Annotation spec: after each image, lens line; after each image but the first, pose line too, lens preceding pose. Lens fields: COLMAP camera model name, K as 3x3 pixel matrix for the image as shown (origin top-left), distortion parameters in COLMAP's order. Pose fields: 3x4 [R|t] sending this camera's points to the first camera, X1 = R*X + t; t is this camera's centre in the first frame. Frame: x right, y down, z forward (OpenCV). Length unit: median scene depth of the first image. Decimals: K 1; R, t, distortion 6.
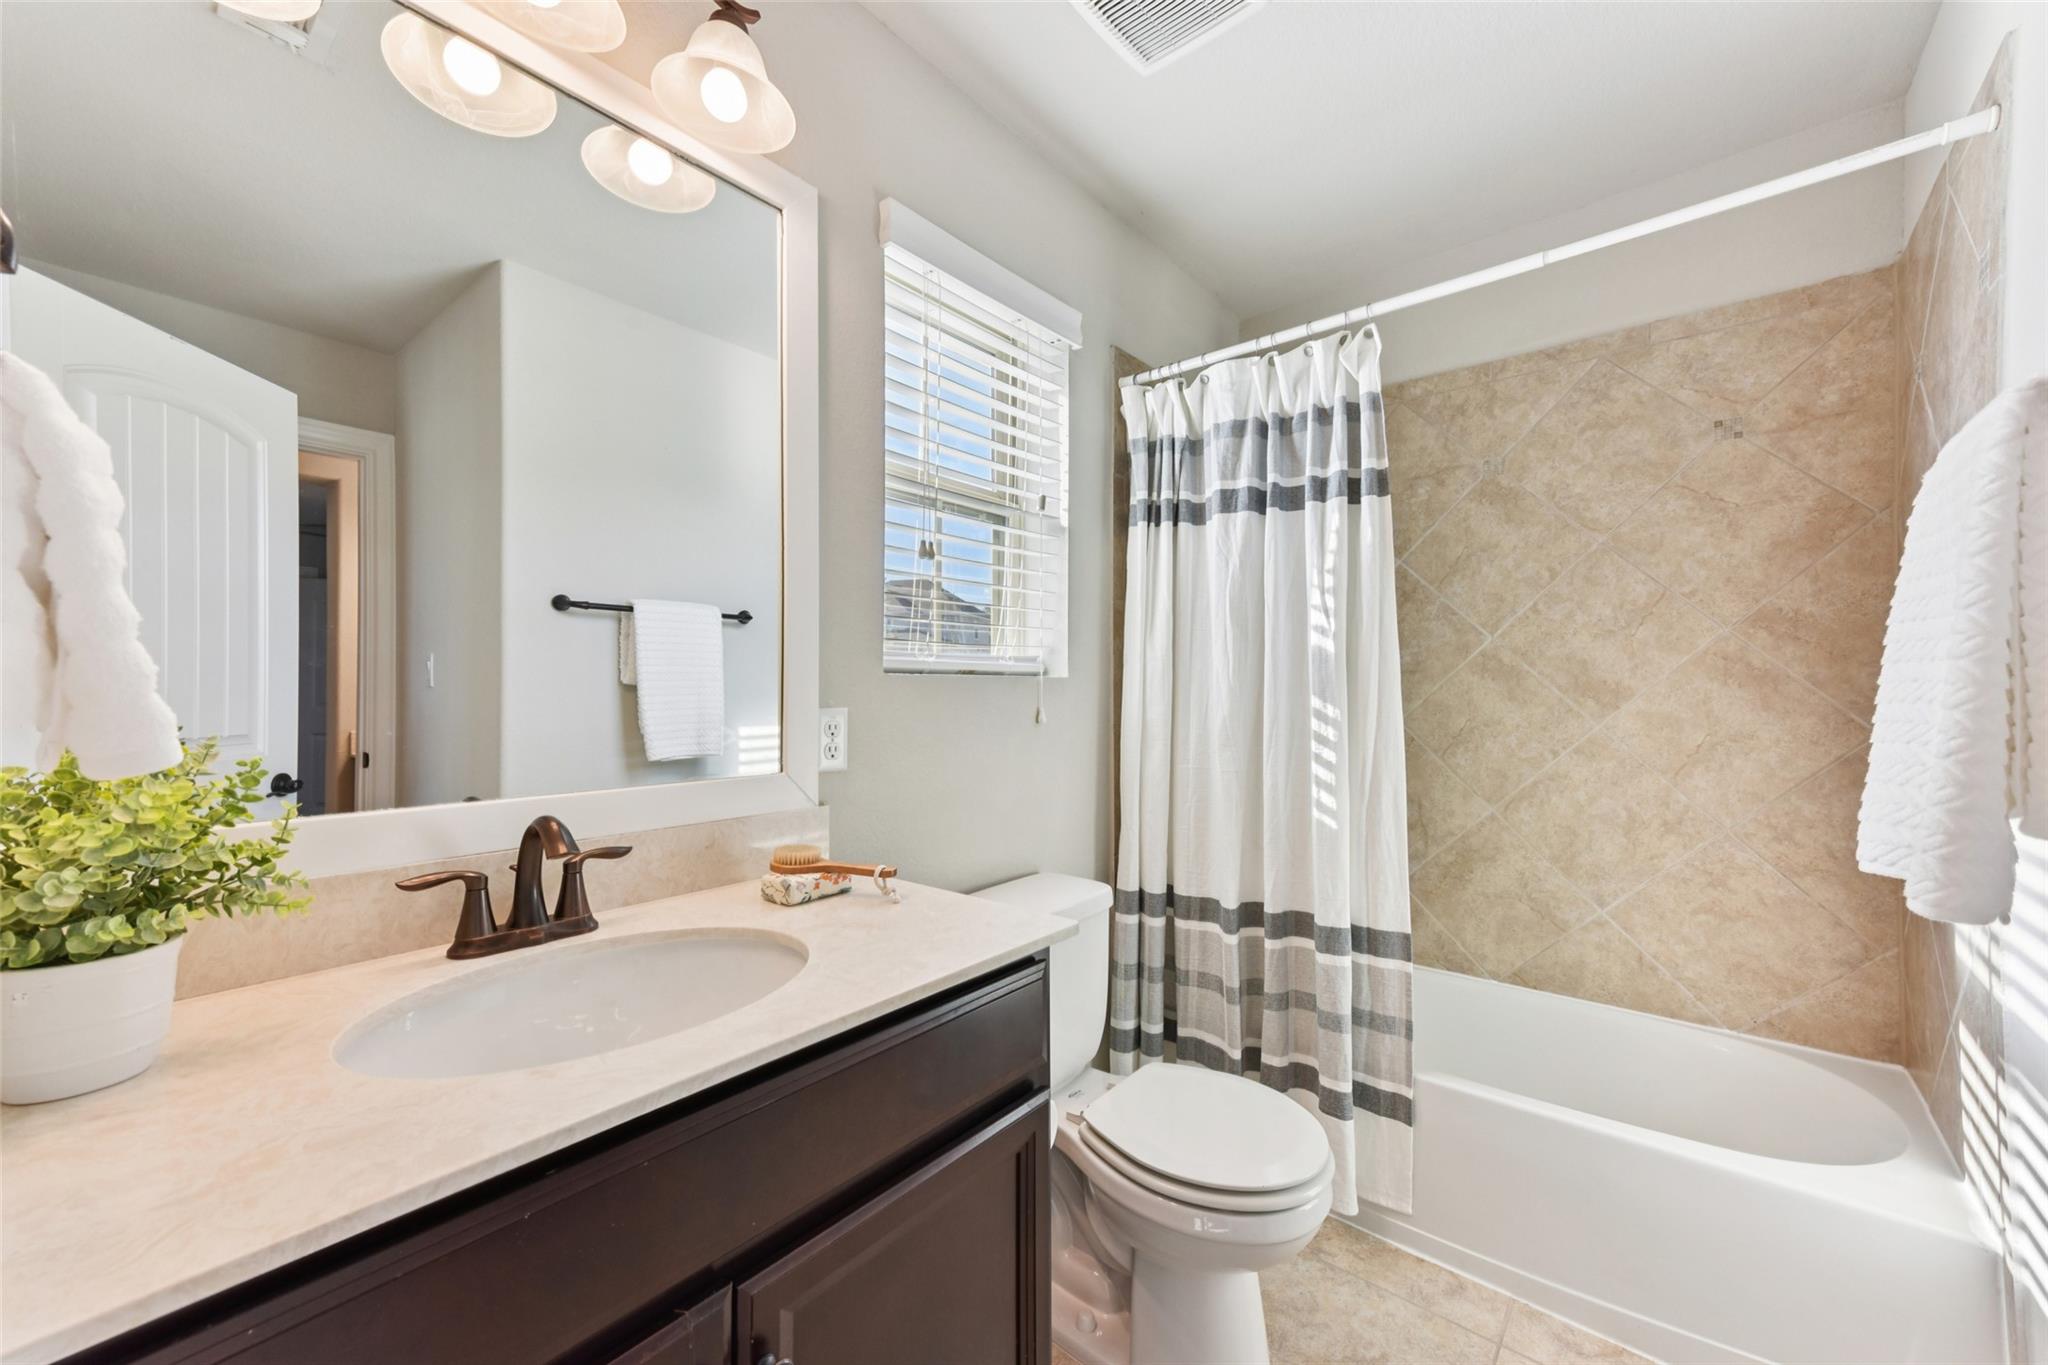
lens RADIAL K [[795.0, 0, 1029.1], [0, 795.0, 680.7], [0, 0, 1]] dist [0.028864, -0.000604]
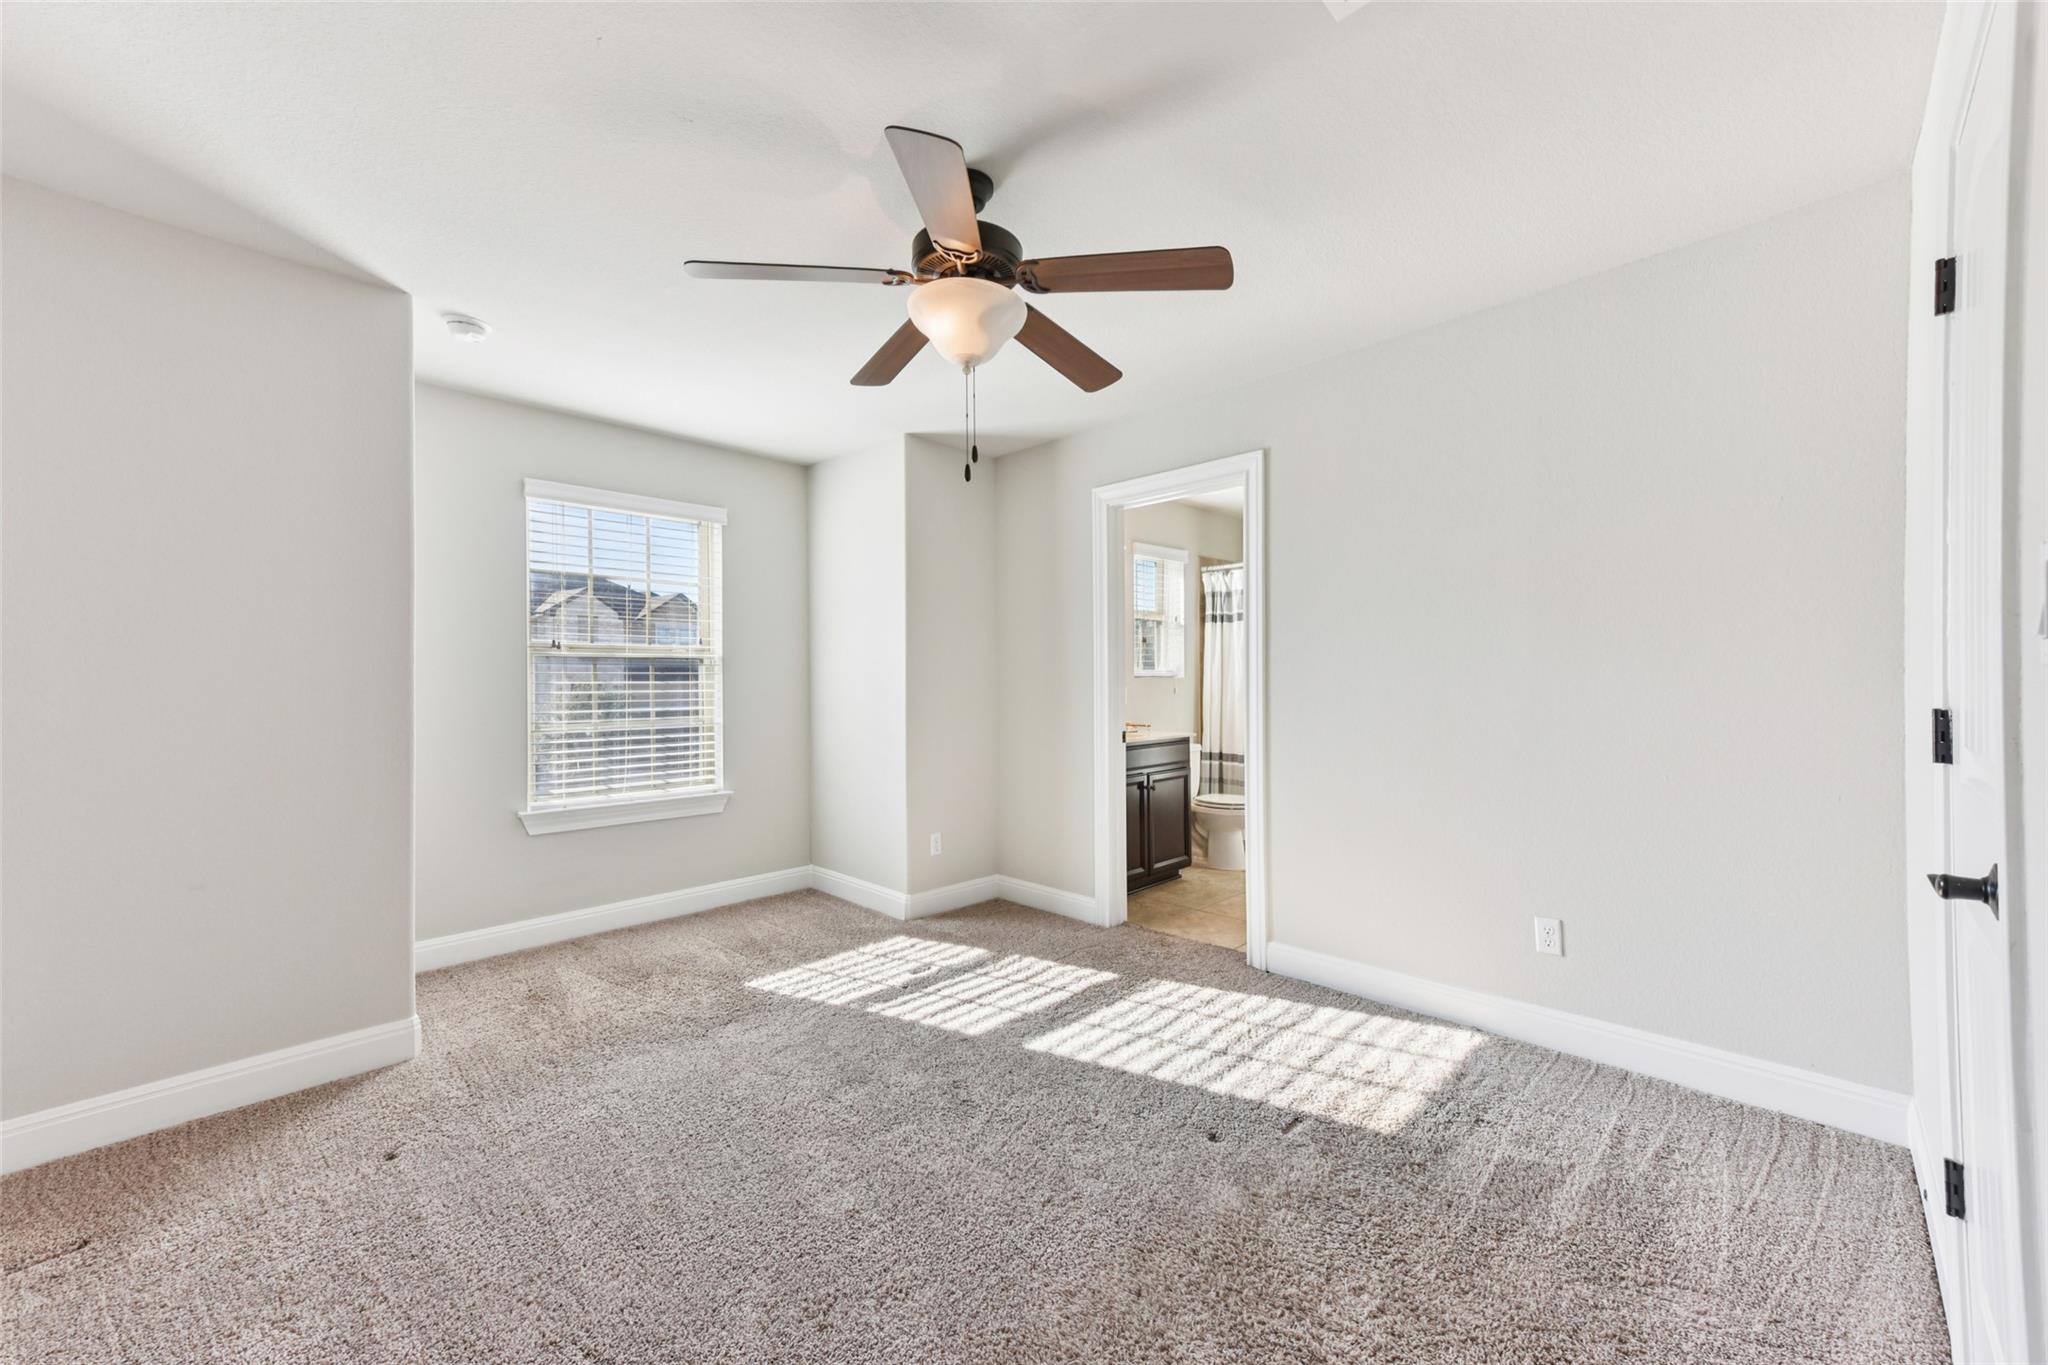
lens RADIAL K [[795.0, 0, 1035.7], [0, 795.0, 684.9], [0, 0, 1]] dist [0.028864, -0.000604]
pose [[0.996933, -0.007633, -0.077888, -0.254523], [0.008434, 0.999915, 0.009955, -0.010491], [0.077806, -0.010581, 0.996912, -1.850648]]
